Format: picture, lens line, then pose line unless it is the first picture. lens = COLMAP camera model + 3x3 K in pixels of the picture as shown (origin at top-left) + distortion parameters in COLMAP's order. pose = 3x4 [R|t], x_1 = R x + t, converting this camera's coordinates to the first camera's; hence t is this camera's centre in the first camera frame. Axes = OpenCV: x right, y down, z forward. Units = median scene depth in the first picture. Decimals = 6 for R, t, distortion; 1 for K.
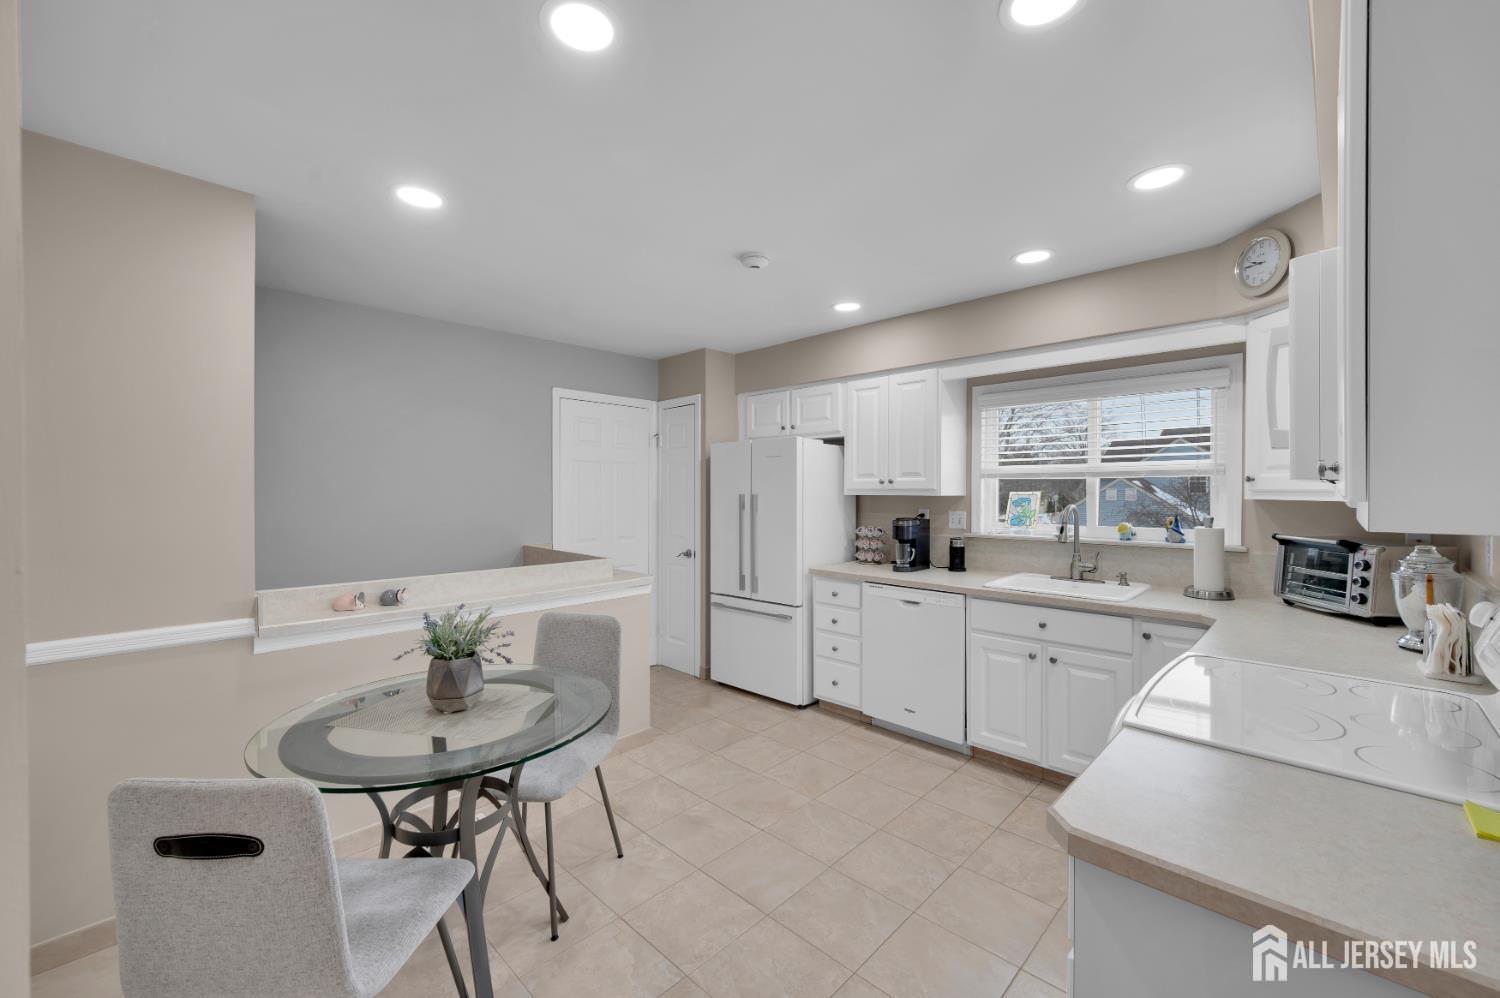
lens RADIAL K [[598.5, 0, 740.9], [0, 598.5, 492.5], [0, 0, 1]] dist [0.001068, 0.000193]
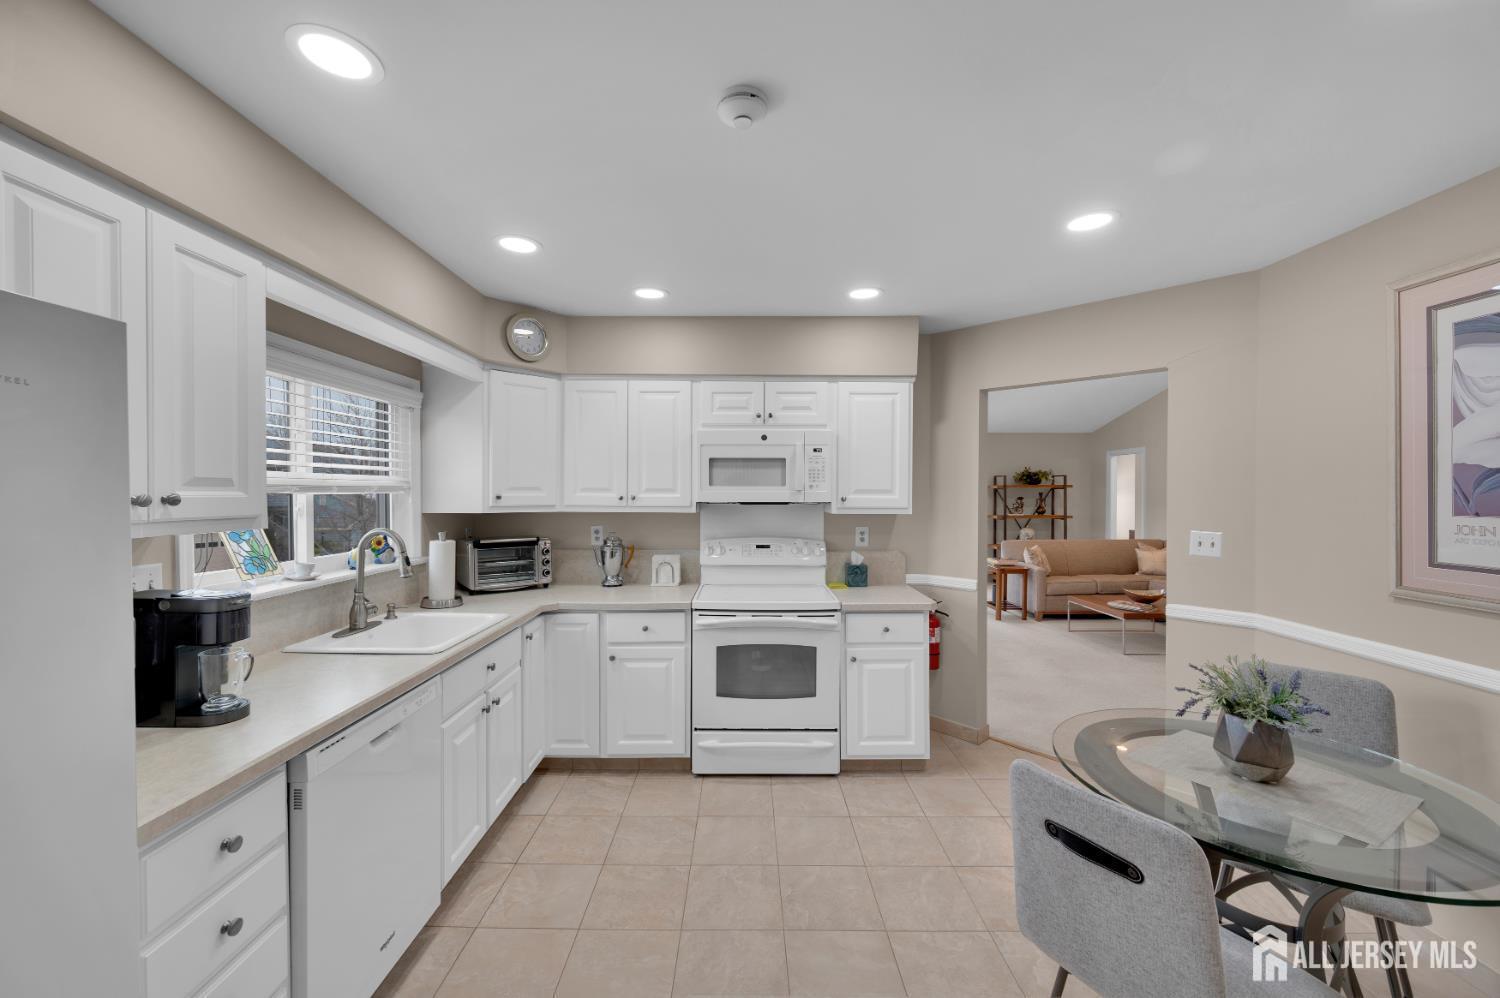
lens RADIAL K [[598.5, 0, 740.9], [0, 598.5, 492.5], [0, 0, 1]] dist [0.001068, 0.000193]
pose [[-0.706012, -0.004736, 0.708185, -0.341157], [-0.002077, 0.999987, 0.004617, -0.033012], [-0.708197, 0.001789, -0.706012, 1.288191]]
